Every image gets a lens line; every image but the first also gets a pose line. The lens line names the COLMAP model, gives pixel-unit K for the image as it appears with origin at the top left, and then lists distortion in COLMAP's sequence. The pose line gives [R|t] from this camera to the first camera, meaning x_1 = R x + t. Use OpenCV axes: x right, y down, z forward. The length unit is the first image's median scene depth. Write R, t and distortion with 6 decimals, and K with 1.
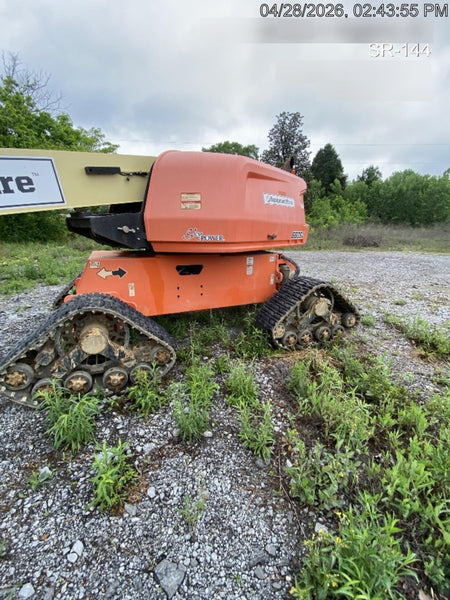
lens RADIAL K [[243.2, 0, 225.9], [0, 243.2, 300.3], [0, 0, 1]] dist [0.014593, -0.018329]
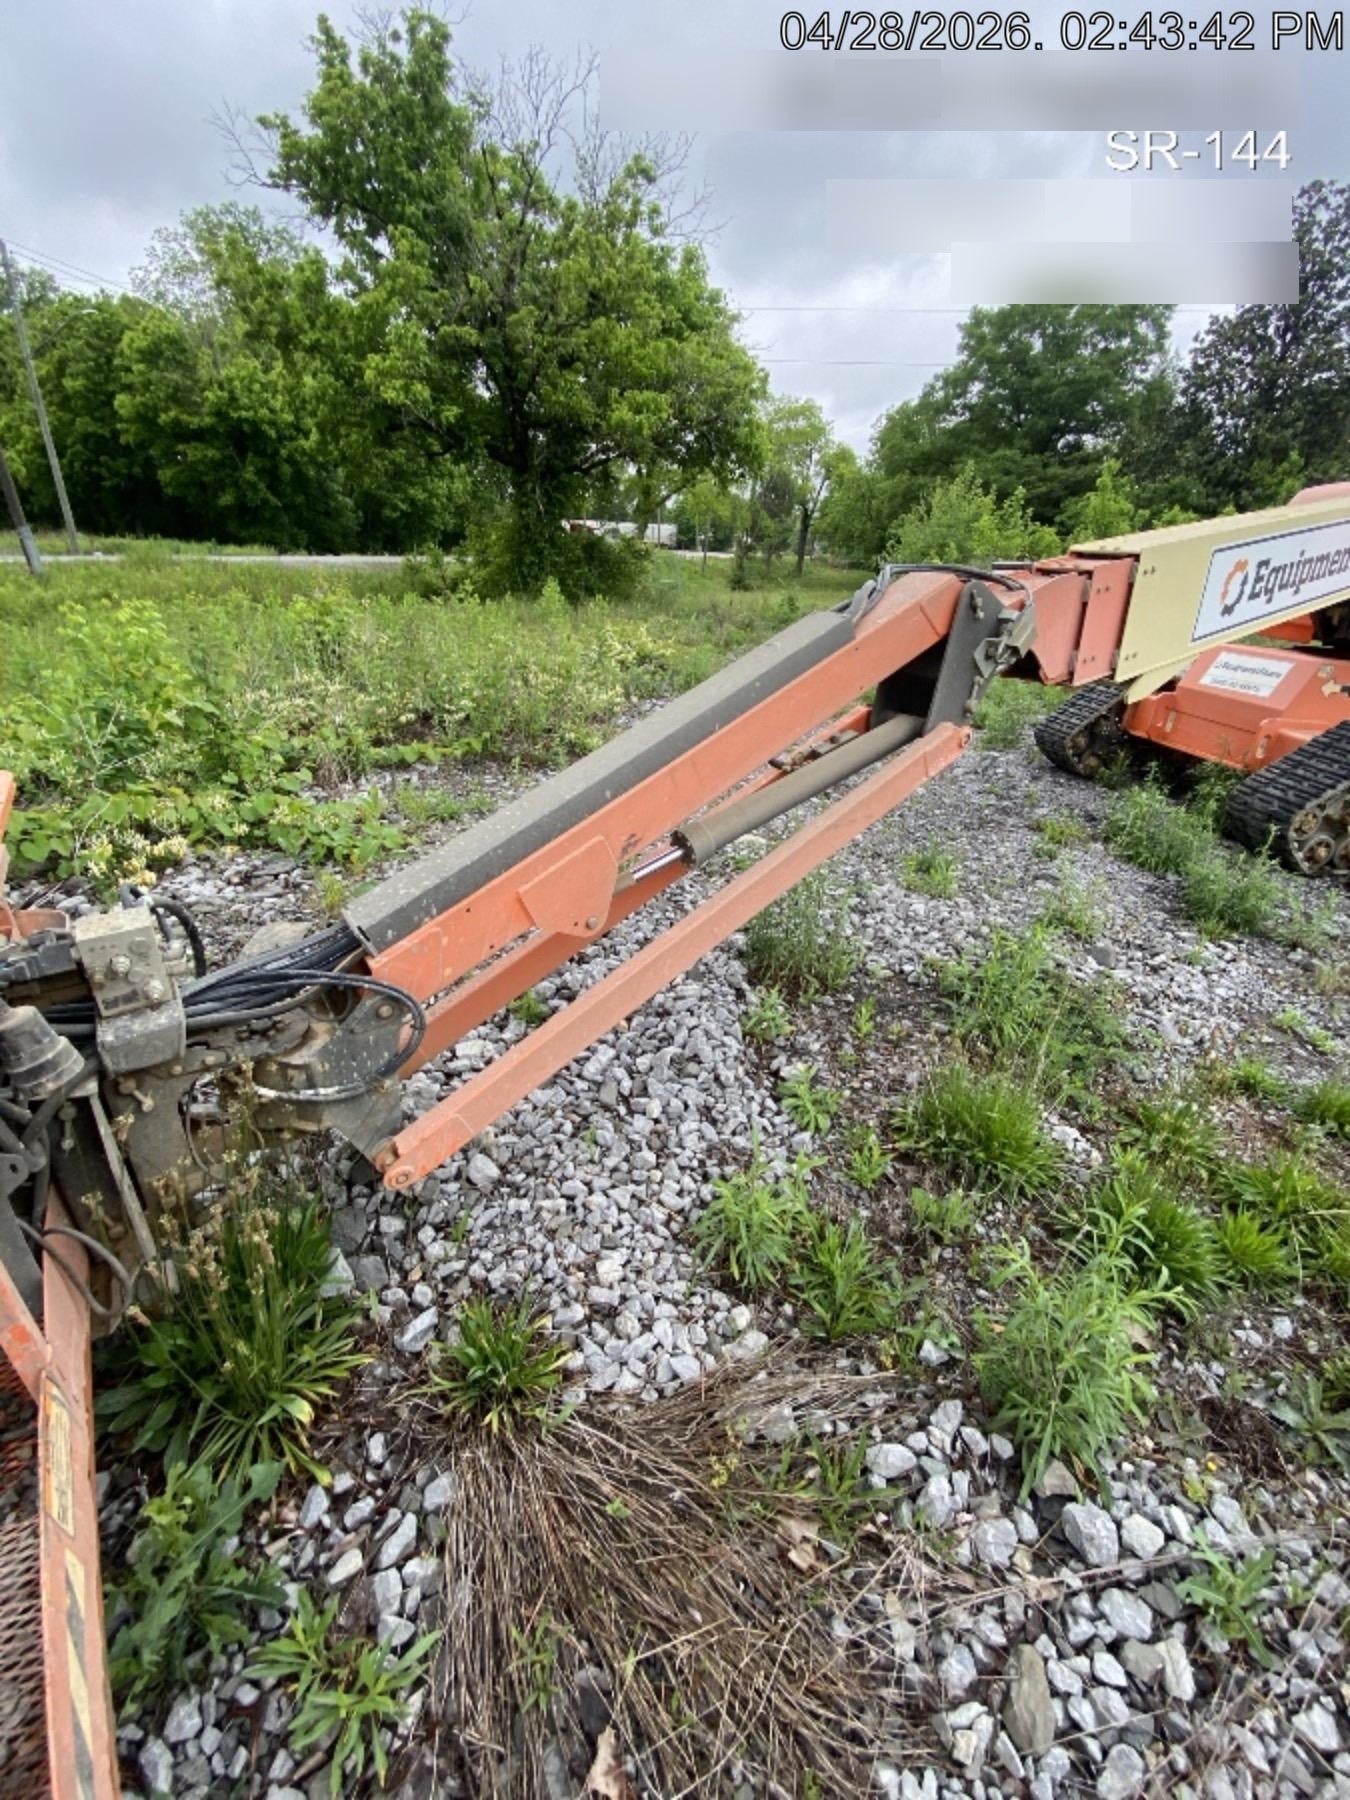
lens RADIAL K [[729.6, 0, 677.7], [0, 729.6, 900.8], [0, 0, 1]] dist [0.014593, -0.018329]
pose [[0.948587, 0.166915, -0.268928, -0.103916], [-0.129860, 0.980082, 0.150252, 0.023950], [0.288651, -0.107604, 0.951368, -0.082969]]
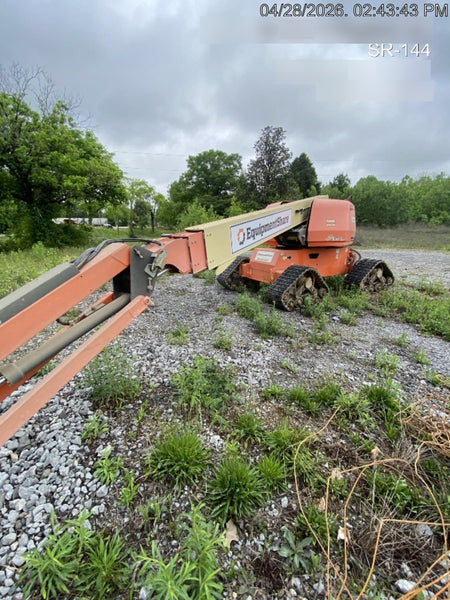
lens RADIAL K [[243.2, 0, 225.9], [0, 243.2, 300.3], [0, 0, 1]] dist [0.014593, -0.018329]
pose [[0.994499, -0.039999, 0.096809, -0.087755], [0.040969, 0.999128, -0.008054, 0.017730], [-0.096403, 0.011976, 0.995270, -0.071748]]
